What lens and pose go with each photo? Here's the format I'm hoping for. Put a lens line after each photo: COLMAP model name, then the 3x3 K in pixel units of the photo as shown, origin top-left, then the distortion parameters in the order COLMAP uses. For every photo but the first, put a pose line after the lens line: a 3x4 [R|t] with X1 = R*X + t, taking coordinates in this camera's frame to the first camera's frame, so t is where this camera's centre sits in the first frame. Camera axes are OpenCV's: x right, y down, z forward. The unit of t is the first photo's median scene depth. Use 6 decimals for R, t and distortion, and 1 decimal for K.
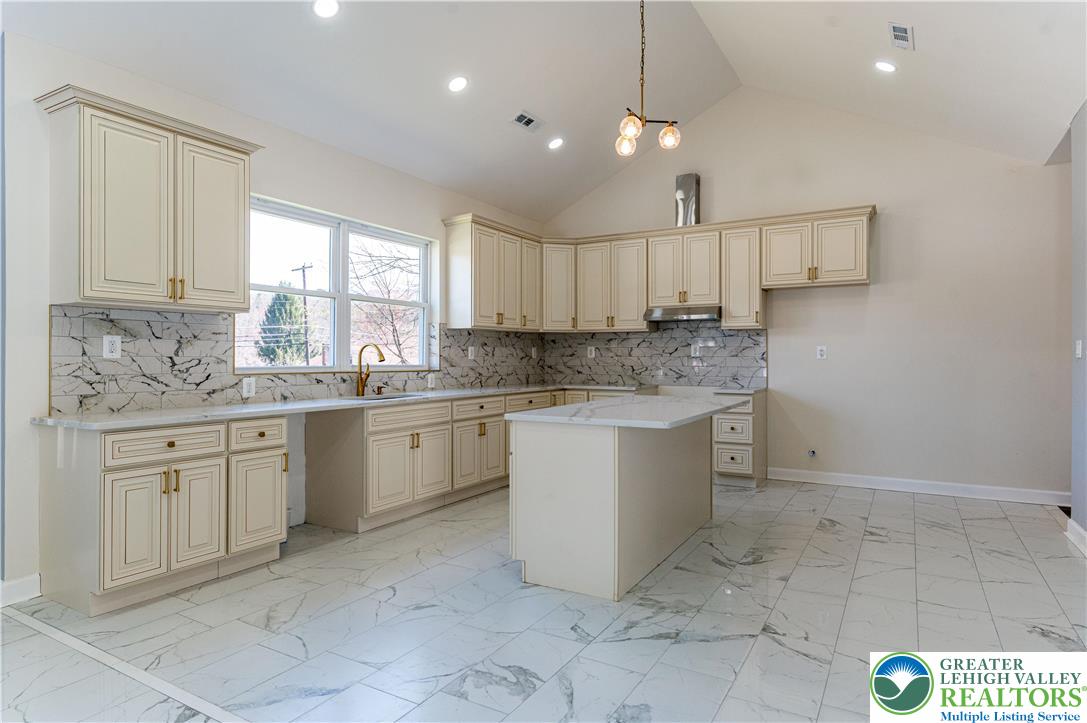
lens RADIAL K [[624.8, 0, 543.8], [0, 624.8, 359.0], [0, 0, 1]] dist [-0.001140, 0.002109]
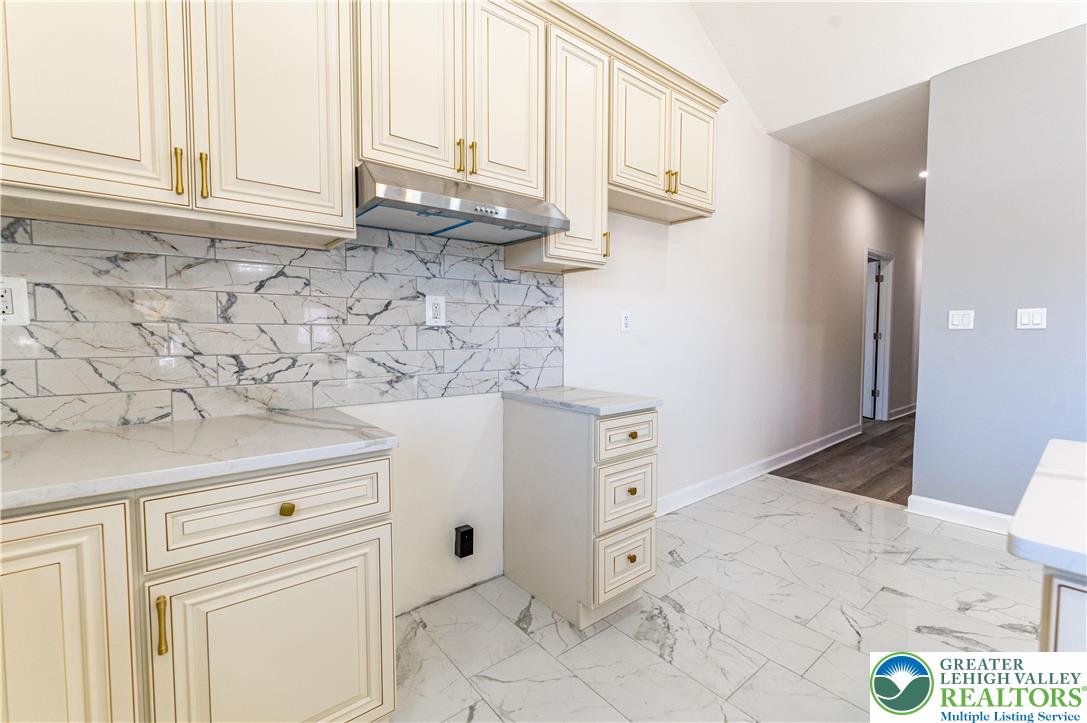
lens RADIAL K [[473.9, 0, 553.2], [0, 473.9, 353.3], [0, 0, 1]] dist [0.005038, -0.002138]
pose [[0.349046, -0.040696, 0.936221, -0.020098], [0.003021, 0.999100, 0.042303, 0.001377], [-0.937101, -0.011937, 0.348855, 0.910198]]
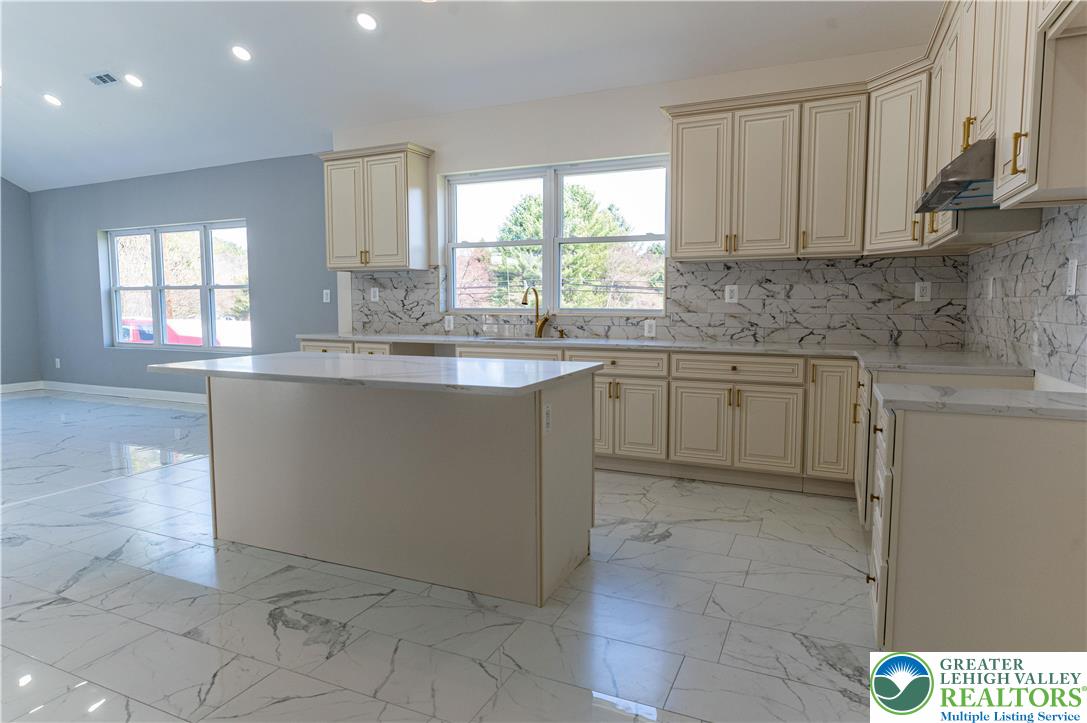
lens RADIAL K [[624.8, 0, 561.0], [0, 624.8, 355.4], [0, 0, 1]] dist [-0.001140, 0.002109]
pose [[0.105928, 0.083738, -0.990842, 0.610637], [-0.003081, 0.996471, 0.083885, 0.000950], [0.994369, -0.005833, 0.105812, 0.762913]]
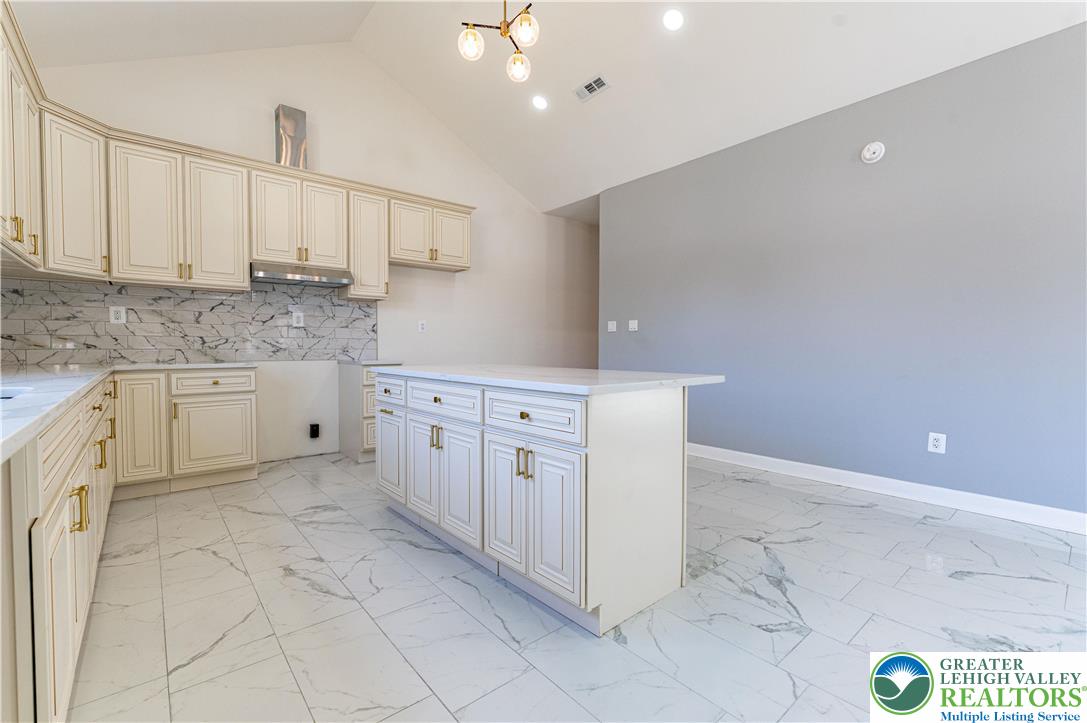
lens RADIAL K [[473.9, 0, 551.5], [0, 473.9, 358.9], [0, 0, 1]] dist [0.005038, -0.002138]
pose [[0.326482, -0.023166, 0.944920, -0.293361], [0.002584, 0.999718, 0.023616, 0.028980], [-0.945200, -0.005269, 0.326449, 0.502218]]
